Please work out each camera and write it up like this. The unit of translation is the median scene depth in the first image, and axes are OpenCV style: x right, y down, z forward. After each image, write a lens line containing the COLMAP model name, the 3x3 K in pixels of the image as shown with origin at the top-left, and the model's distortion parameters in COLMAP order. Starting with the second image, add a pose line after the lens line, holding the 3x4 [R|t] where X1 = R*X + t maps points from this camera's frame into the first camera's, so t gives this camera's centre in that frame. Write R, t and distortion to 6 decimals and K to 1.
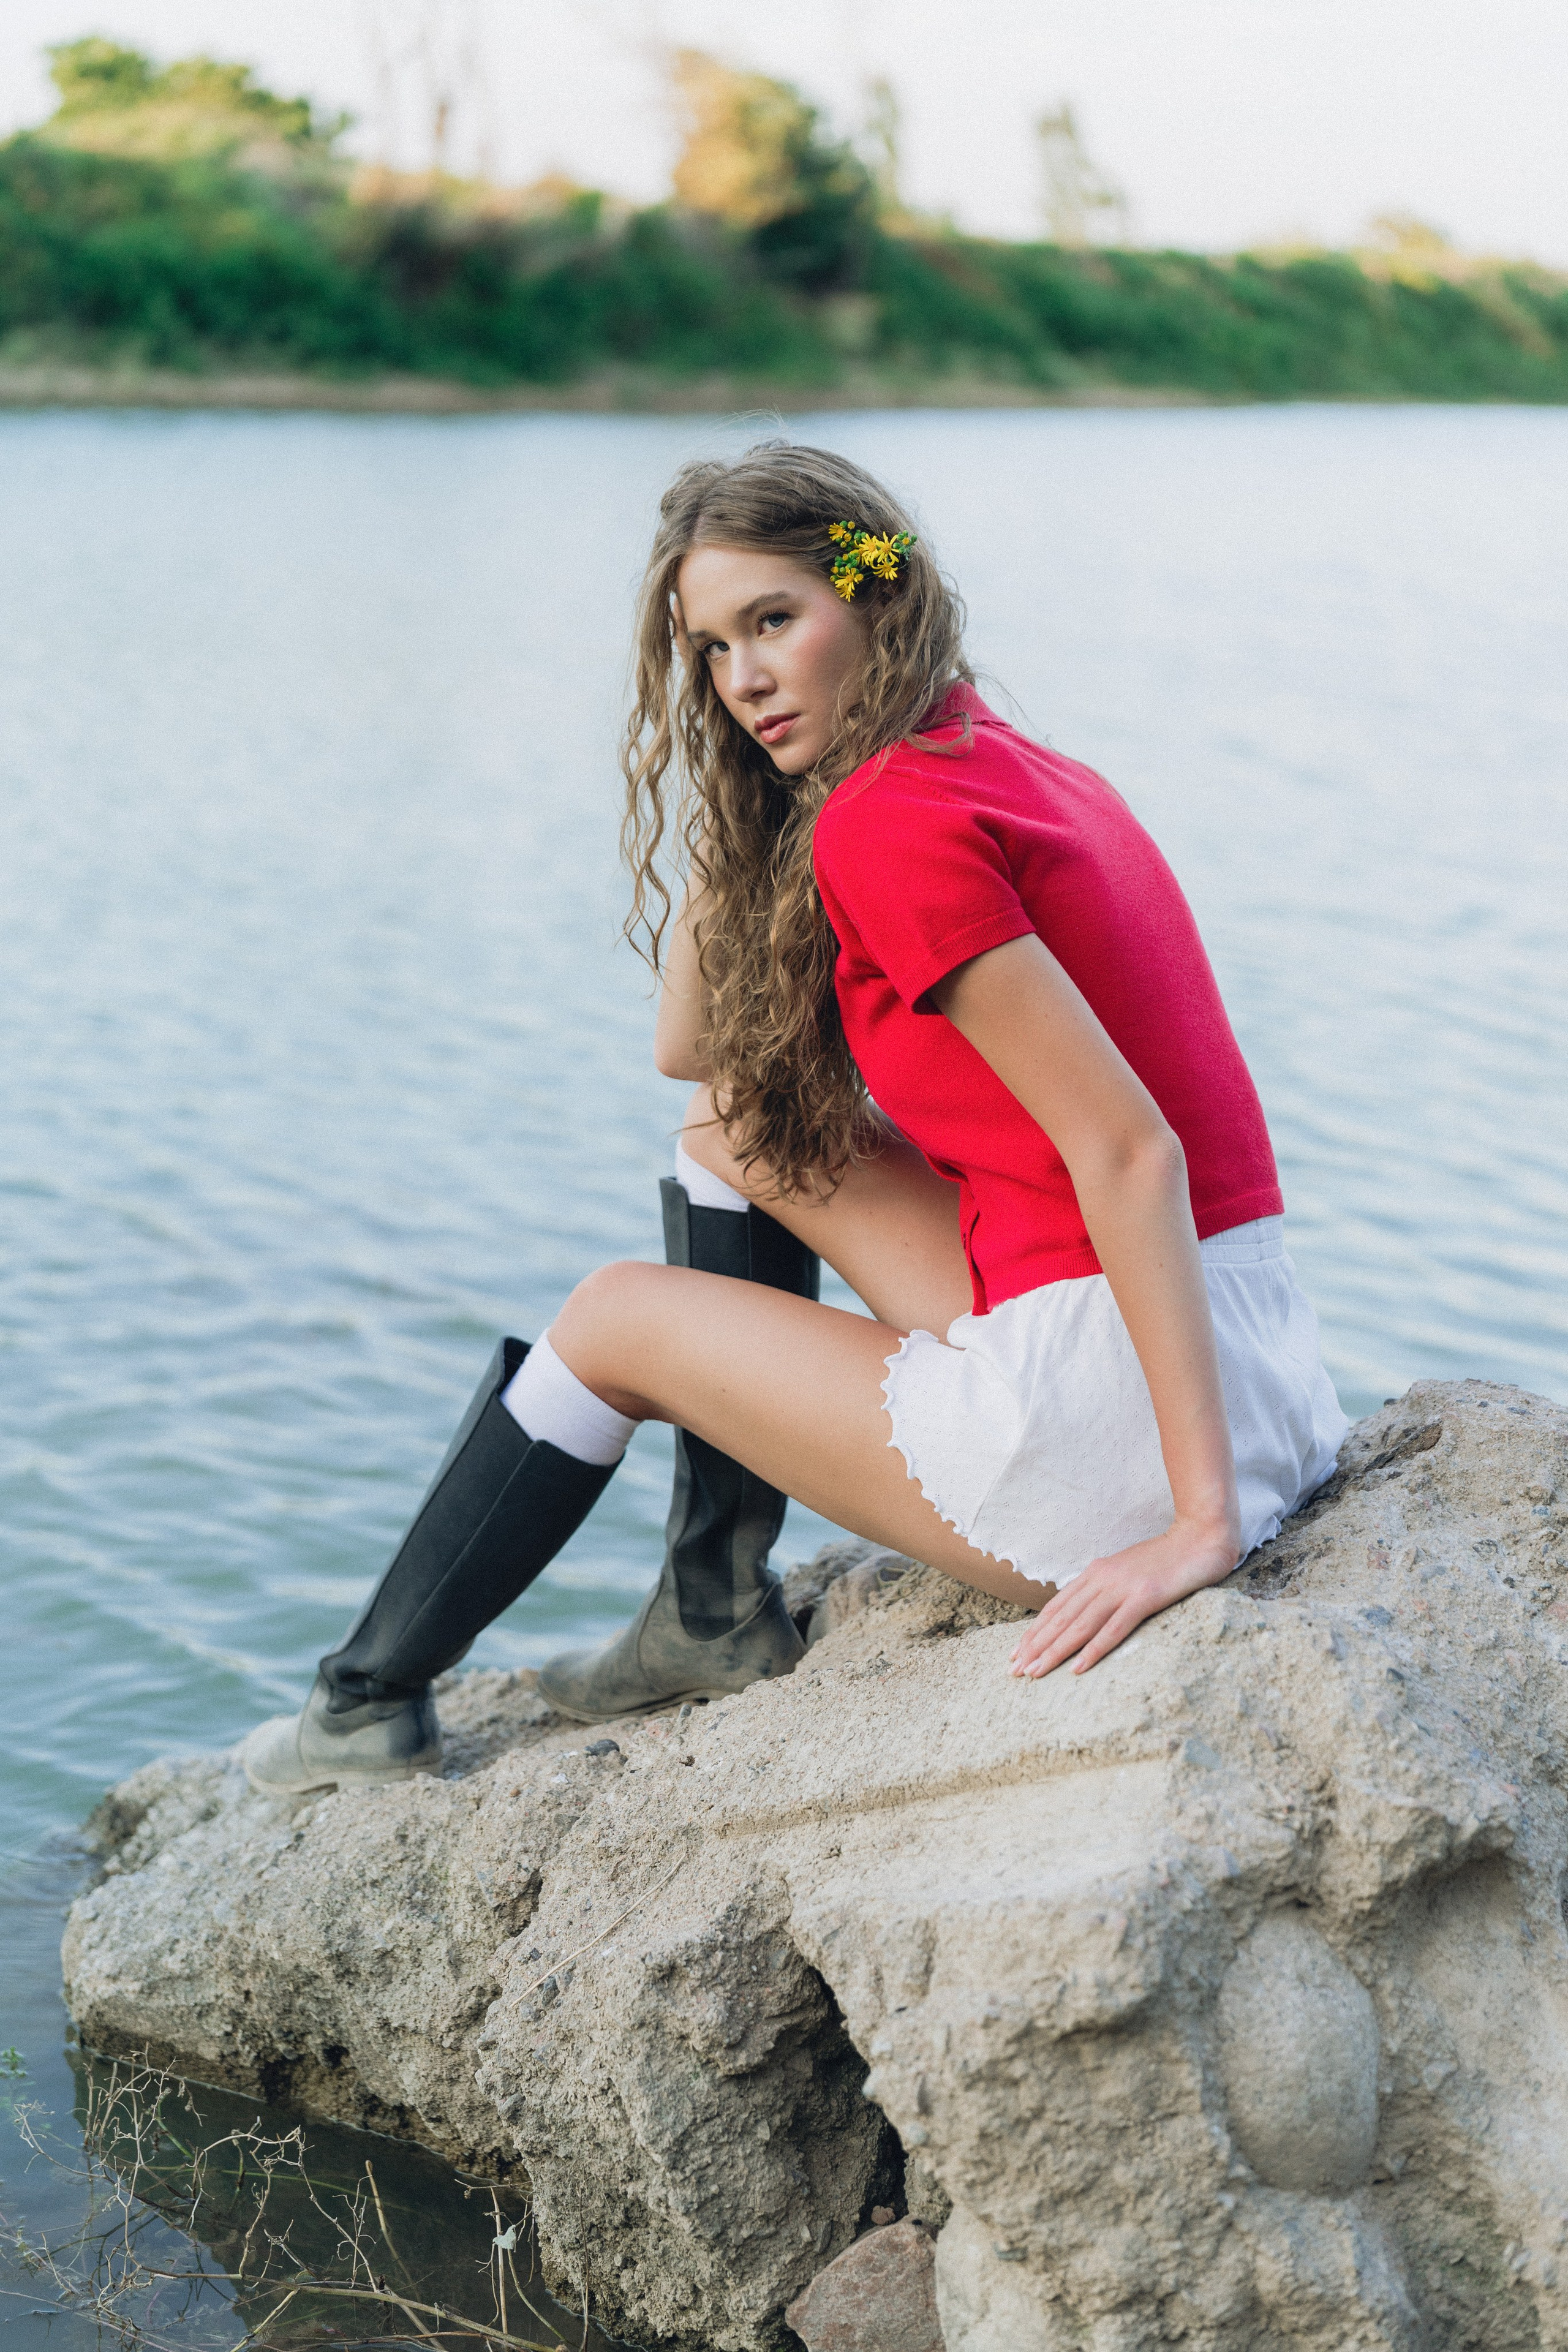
lens RADIAL K [[3571.3, 0, 784.0], [0, 3571.3, 1176.0], [0, 0, 1]] dist [-0.031329, 0.047689]
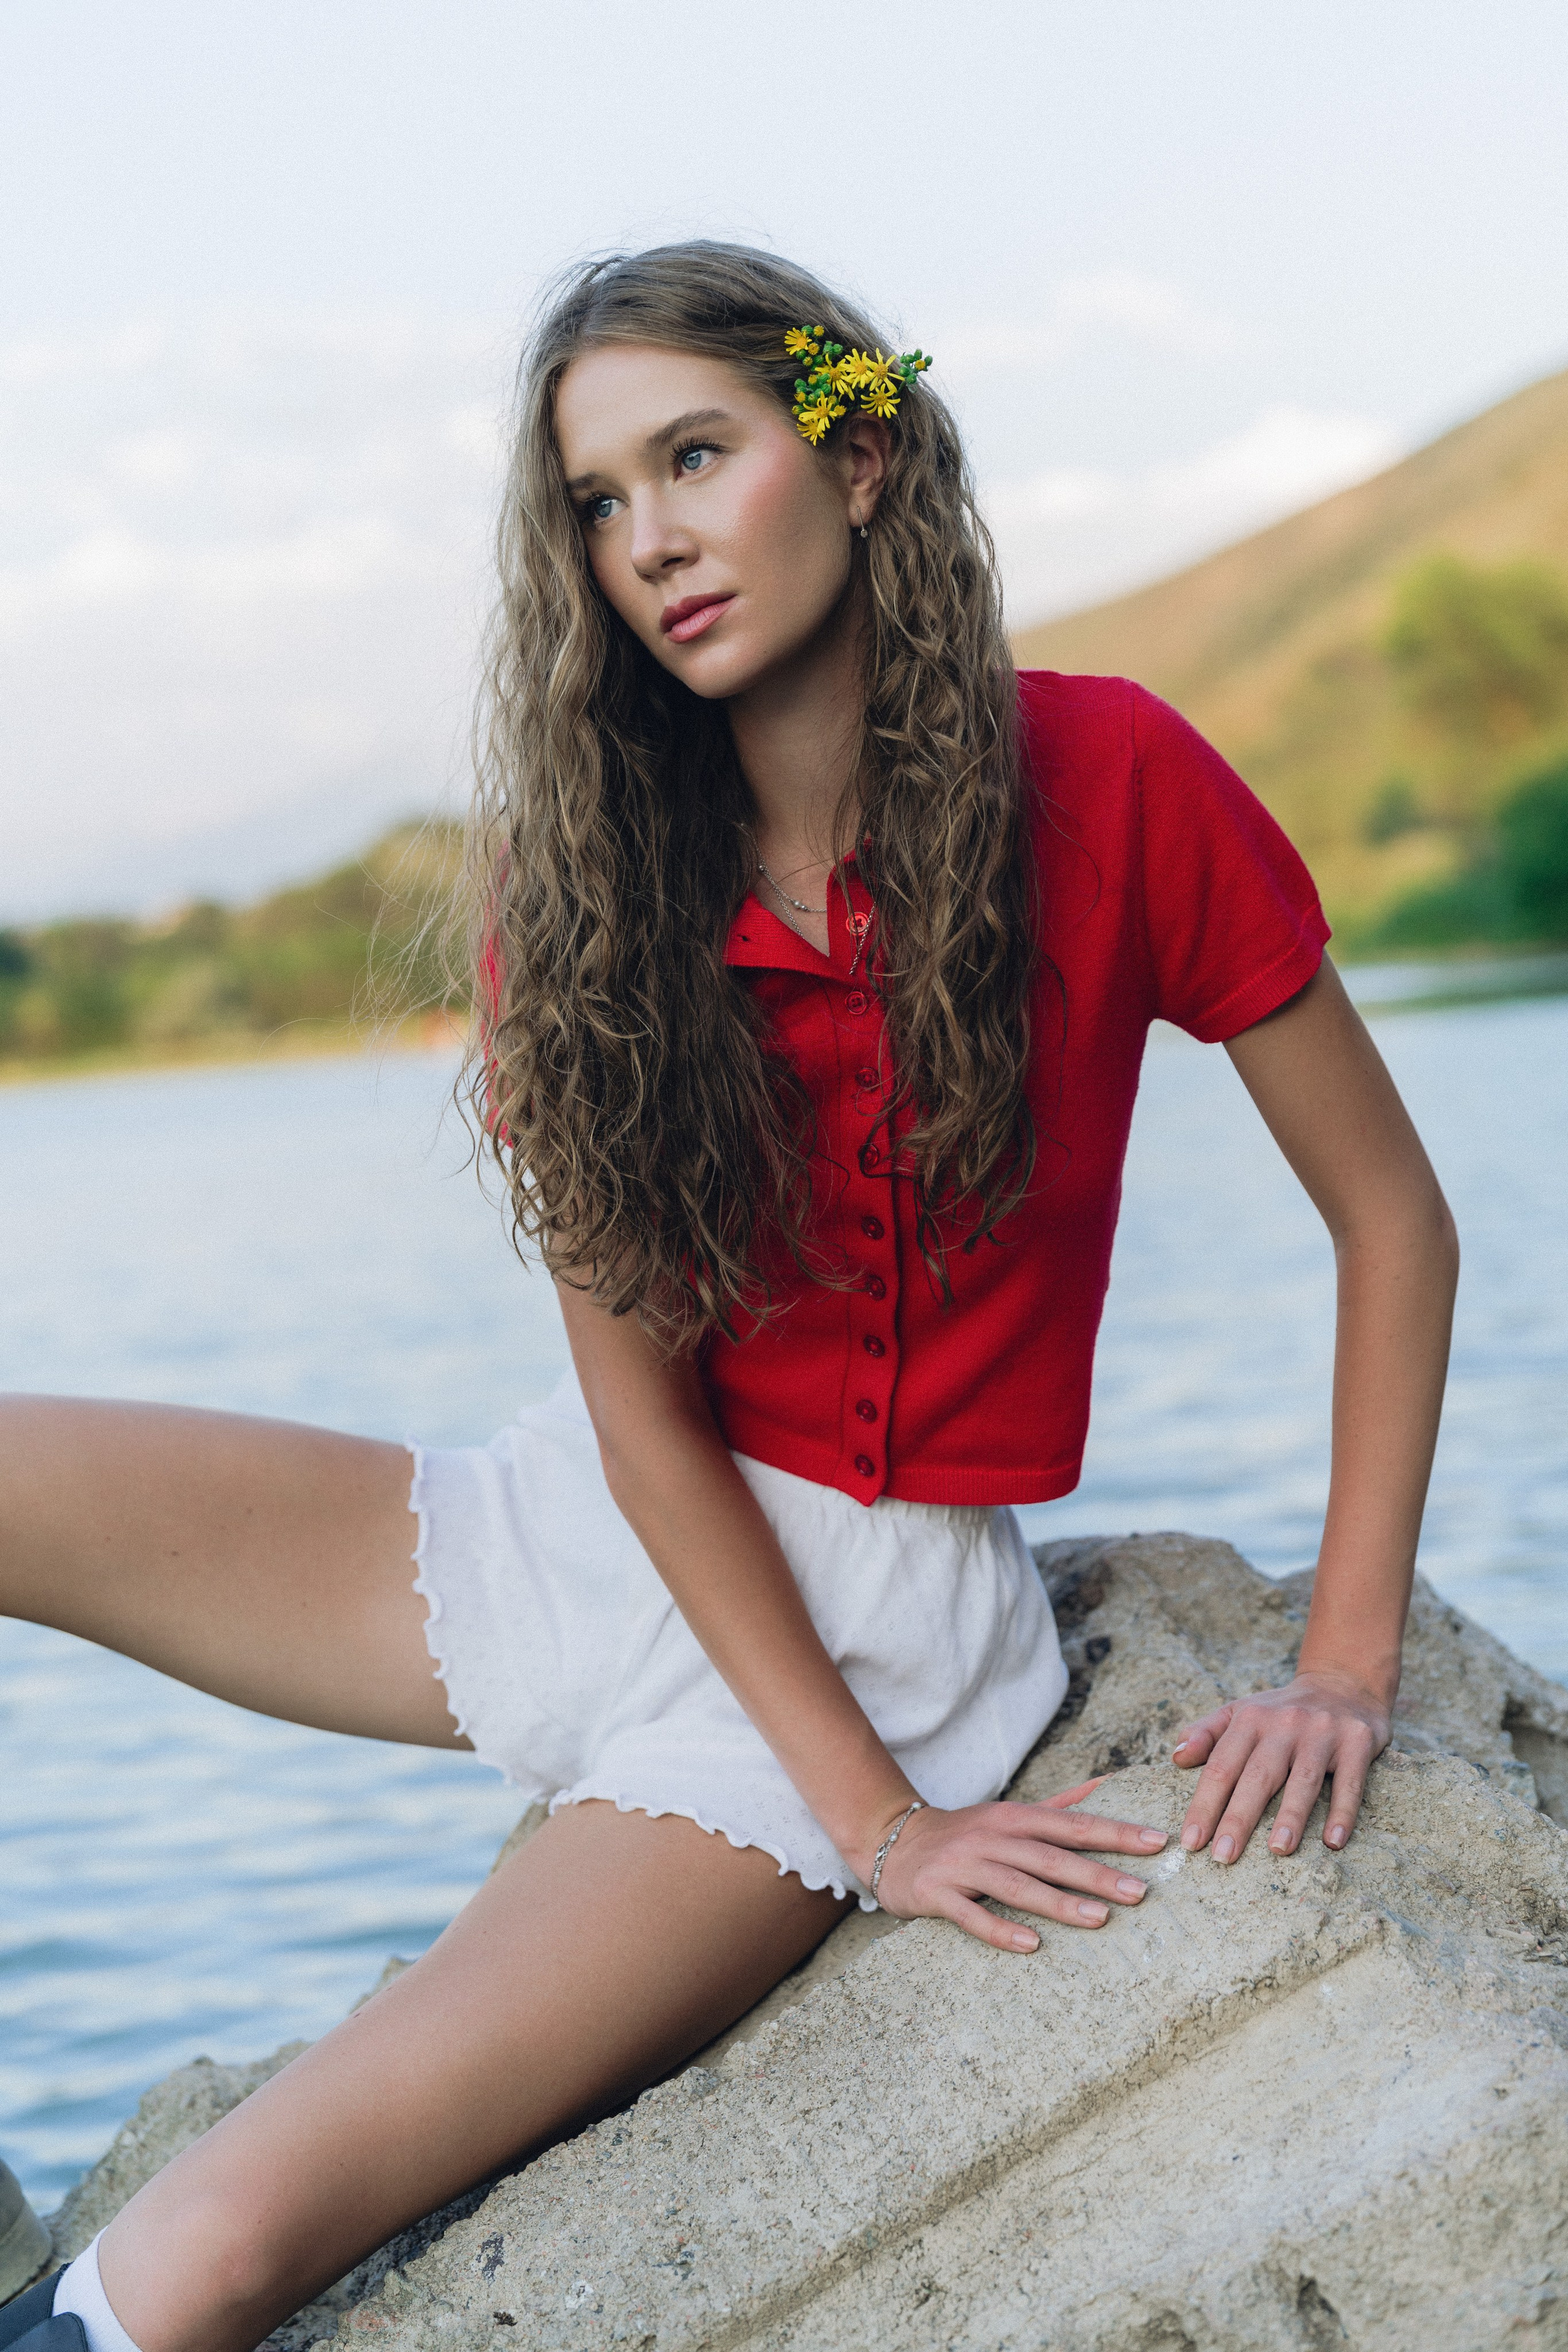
lens RADIAL K [[3620.3, 0, 784.0], [0, 3620.3, 1176.0], [0, 0, 1]] dist [-0.001986, 0.101299]
pose [[0.713657, -0.146725, 0.684957, -0.472578], [0.283893, 0.954497, -0.091325, 0.043832], [-0.640390, 0.259629, 0.722837, 0.487540]]
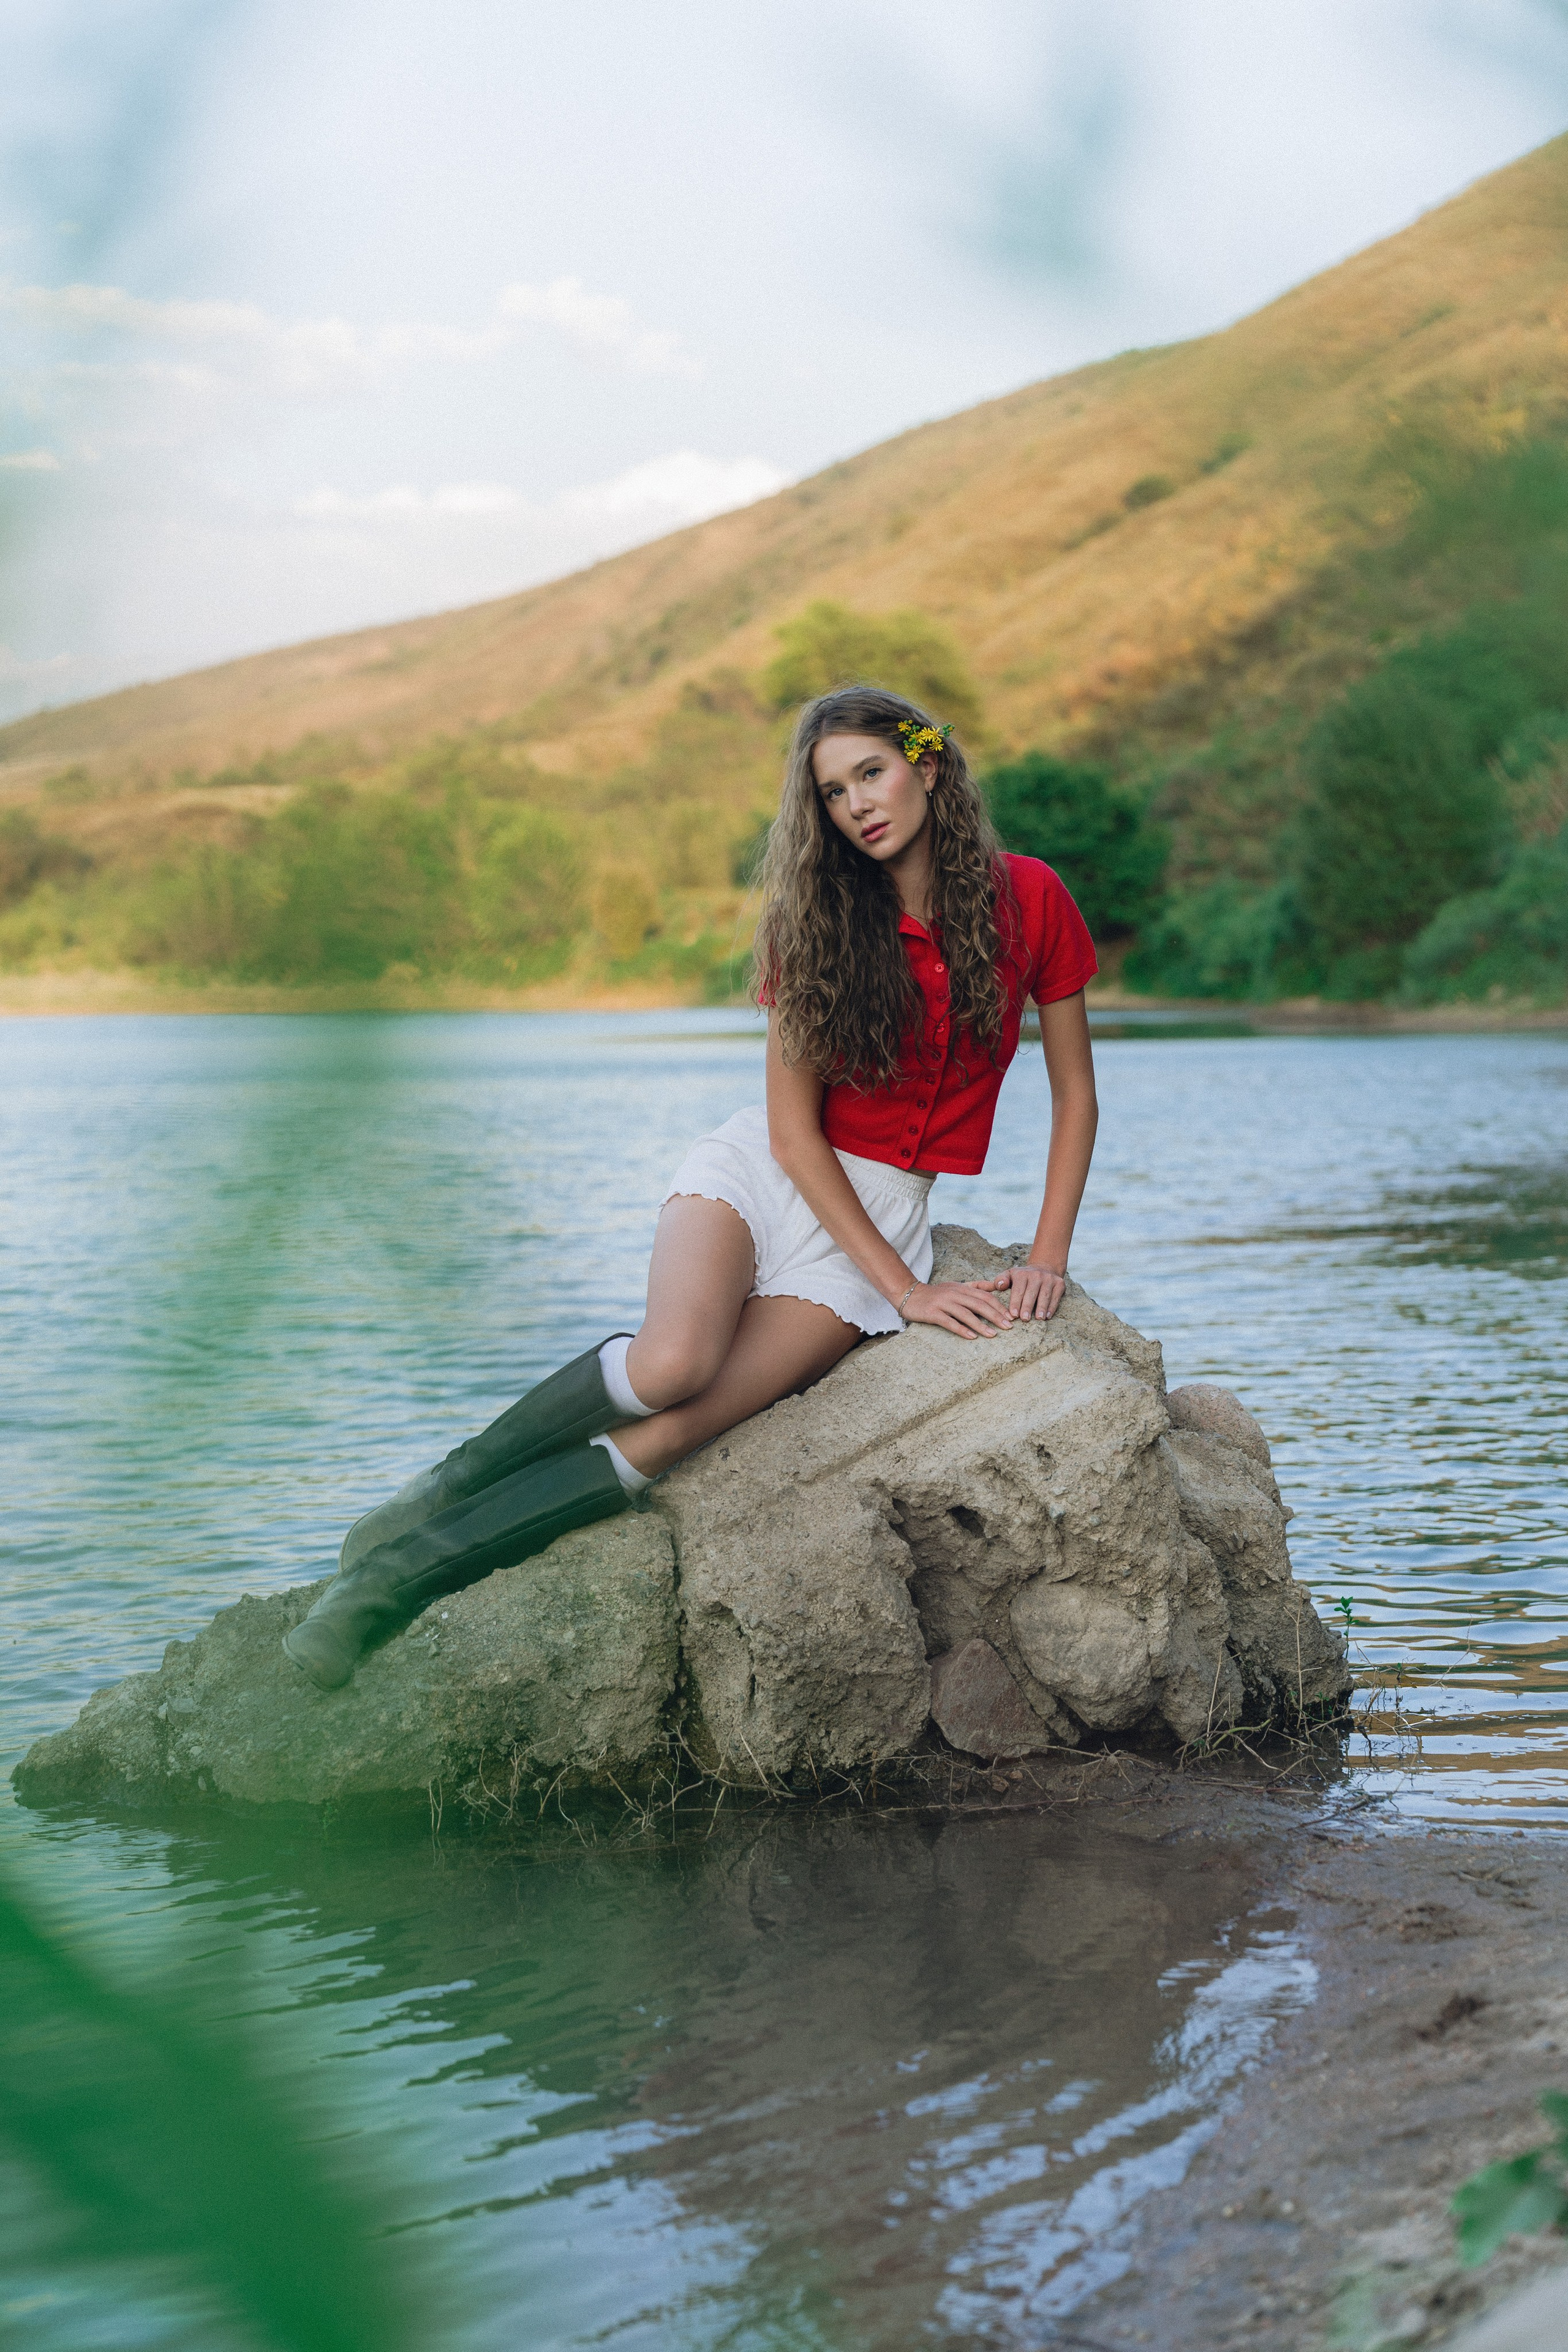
lens RADIAL K [[3656.6, 0, 784.0], [0, 3656.6, 1176.0], [0, 0, 1]] dist [-0.035704, 0.033188]
pose [[0.585899, -0.099555, 0.804246, -1.643465], [0.232226, 0.971431, -0.048927, 0.131969], [-0.776398, 0.215433, 0.592279, -0.134034]]
